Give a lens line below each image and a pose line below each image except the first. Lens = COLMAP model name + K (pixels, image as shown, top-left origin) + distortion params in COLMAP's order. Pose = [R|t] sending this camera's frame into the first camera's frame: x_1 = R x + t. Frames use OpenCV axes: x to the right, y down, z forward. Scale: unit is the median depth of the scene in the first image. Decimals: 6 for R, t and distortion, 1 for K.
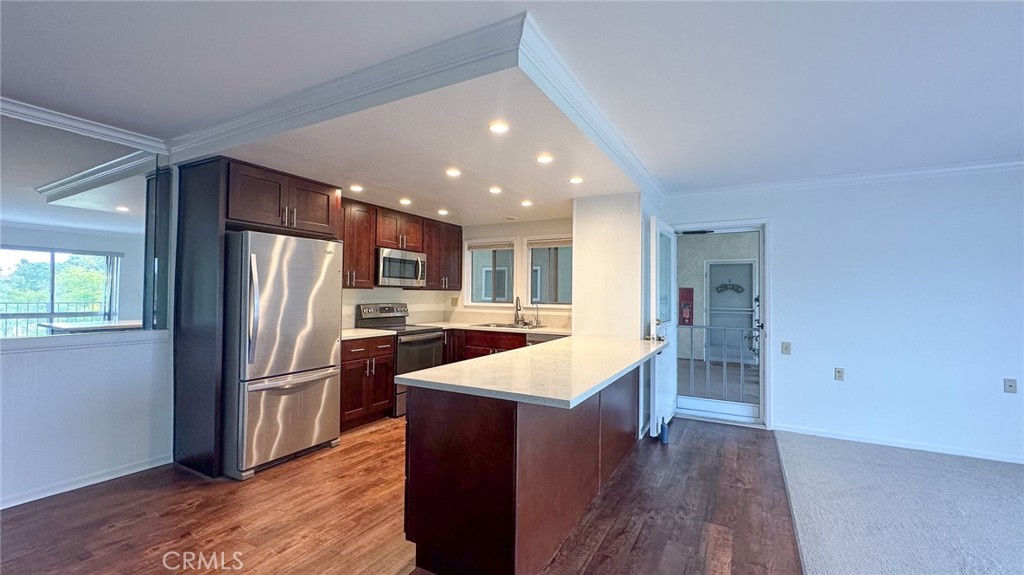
lens RADIAL K [[419.7, 0, 512.0], [0, 419.7, 287.5], [0, 0, 1]] dist [-0.002184, -0.000158]
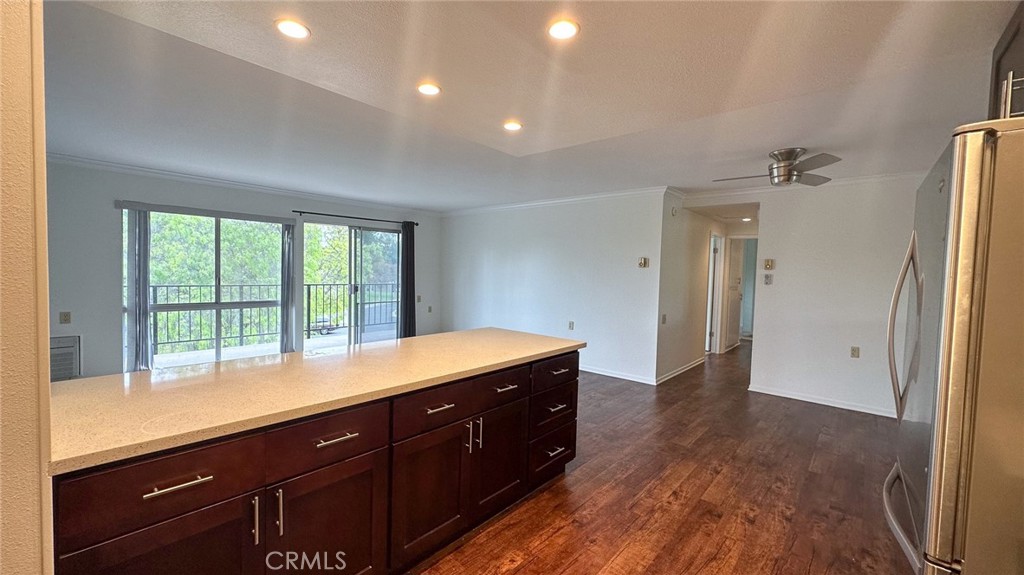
lens RADIAL K [[406.3, 0, 512.0], [0, 406.3, 287.5], [0, 0, 1]] dist [-0.002602, 0.000011]
pose [[-0.976597, -0.046336, 0.210028, -0.126537], [-0.041191, 0.998736, 0.028809, -0.000078], [-0.211098, 0.019483, -0.977271, 0.959551]]
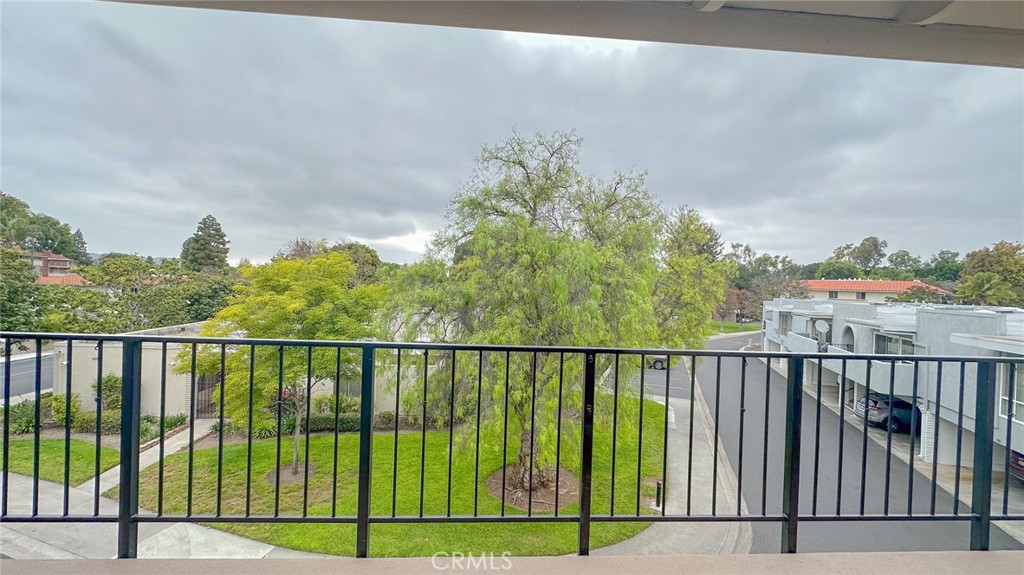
lens RADIAL K [[406.3, 0, 512.0], [0, 406.3, 287.5], [0, 0, 1]] dist [-0.002602, 0.000011]
pose [[-0.540346, -0.033952, 0.840757, 0.657668], [-0.054580, 0.998496, 0.005244, 0.003146], [-0.839671, -0.043055, -0.541387, -0.104988]]
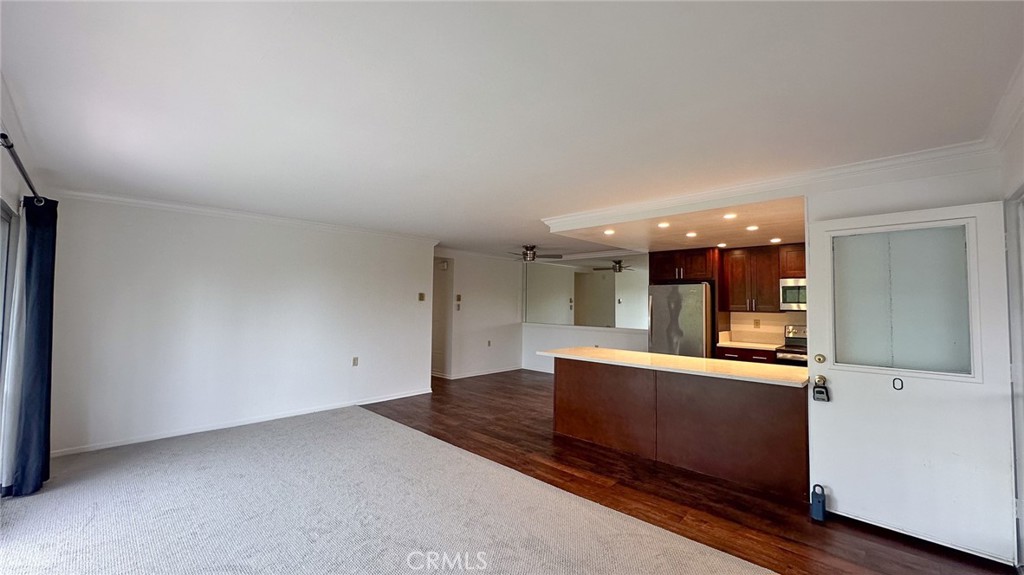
lens RADIAL K [[406.3, 0, 512.0], [0, 406.3, 287.5], [0, 0, 1]] dist [-0.002602, 0.000011]
pose [[-0.253461, -0.053367, -0.965872, 0.922324], [0.001289, 0.998458, -0.055506, -0.005206], [0.967345, -0.015314, -0.253001, 0.492675]]
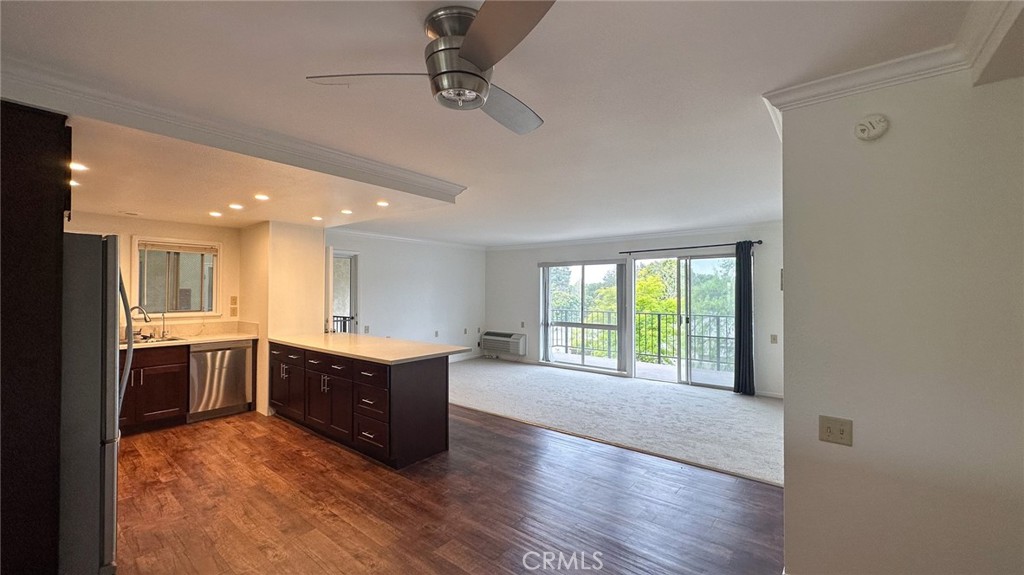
lens RADIAL K [[406.3, 0, 512.0], [0, 406.3, 287.5], [0, 0, 1]] dist [-0.002602, 0.000011]
pose [[0.170820, -0.000393, 0.985302, -0.706838], [-0.017211, 0.999846, 0.003383, -0.034331], [-0.985152, -0.017536, 0.170787, 0.112357]]
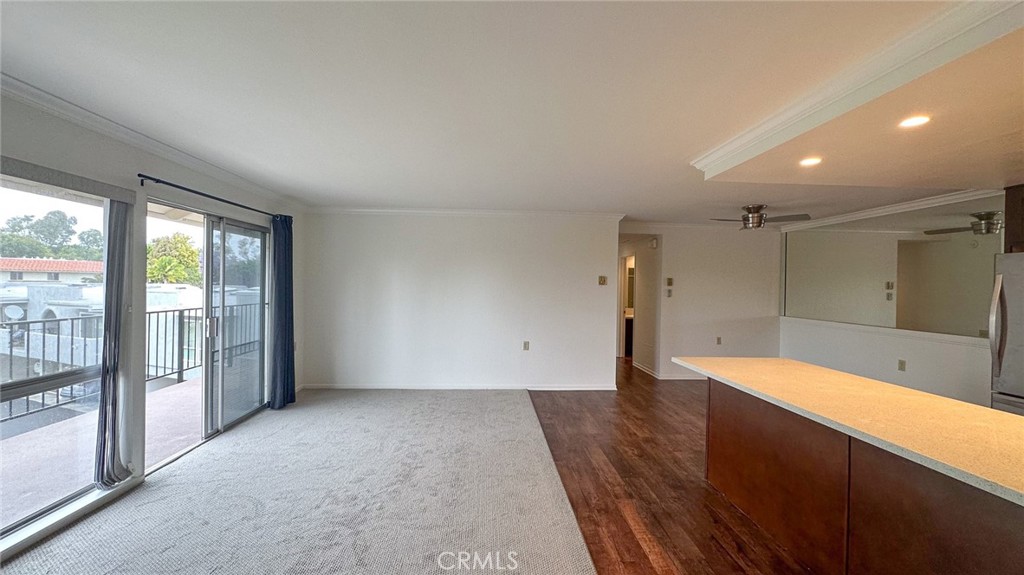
lens RADIAL K [[406.3, 0, 512.0], [0, 406.3, 287.5], [0, 0, 1]] dist [-0.002602, 0.000011]
pose [[-0.841156, -0.023678, -0.540275, 0.579588], [-0.018036, 0.999714, -0.015734, -0.005432], [0.540492, -0.003490, -0.841342, 0.702425]]
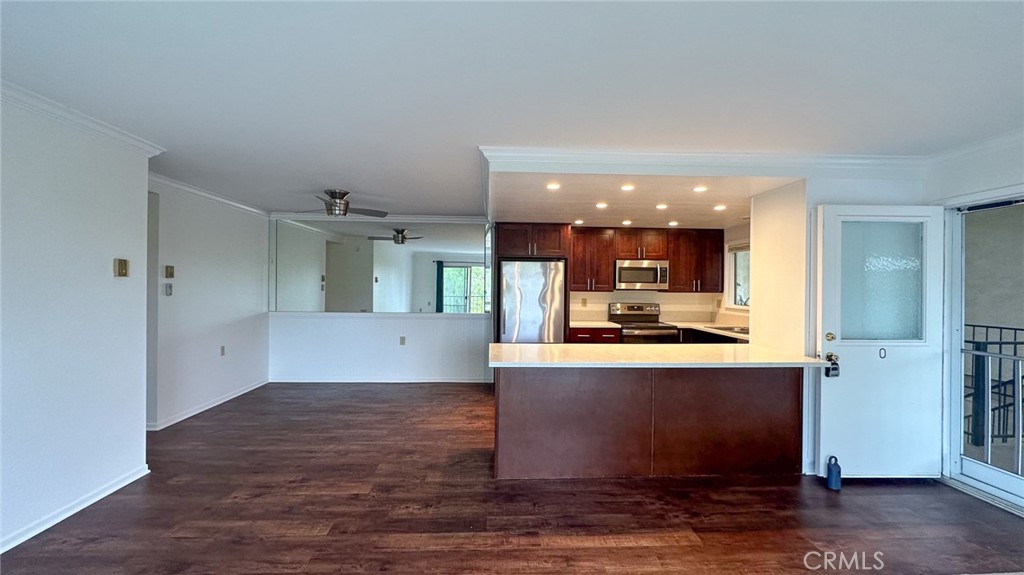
lens RADIAL K [[406.3, 0, 512.0], [0, 406.3, 287.5], [0, 0, 1]] dist [-0.002602, 0.000011]
pose [[0.529386, -0.003087, -0.848375, 0.520220], [0.010809, 0.999937, 0.003106, -0.015844], [0.848312, -0.010814, 0.529386, 0.057919]]
